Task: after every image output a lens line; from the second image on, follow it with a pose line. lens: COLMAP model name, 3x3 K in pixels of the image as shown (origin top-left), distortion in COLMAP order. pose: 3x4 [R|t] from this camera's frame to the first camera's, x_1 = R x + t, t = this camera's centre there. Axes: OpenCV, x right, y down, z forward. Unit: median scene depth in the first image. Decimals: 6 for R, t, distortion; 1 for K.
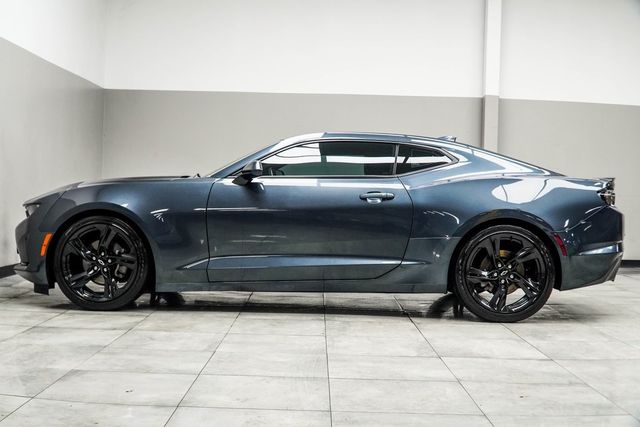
lens RADIAL K [[716.6, 0, 321.0], [0, 716.6, 214.3], [0, 0, 1]] dist [-0.023864, 0.000000]
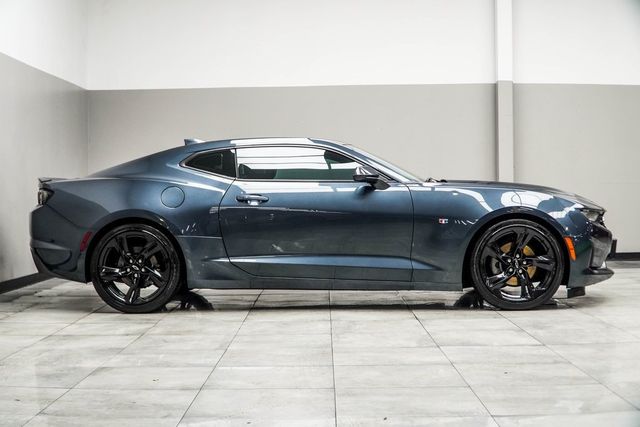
lens RADIAL K [[842.5, 0, 319.8], [0, 842.5, 212.9], [0, 0, 1]] dist [0.014717, 0.000000]
pose [[0.999187, -0.038982, -0.010294, 0.010863], [0.038943, 0.999234, -0.003978, -0.000180], [0.010441, 0.003574, 0.999939, -0.257208]]
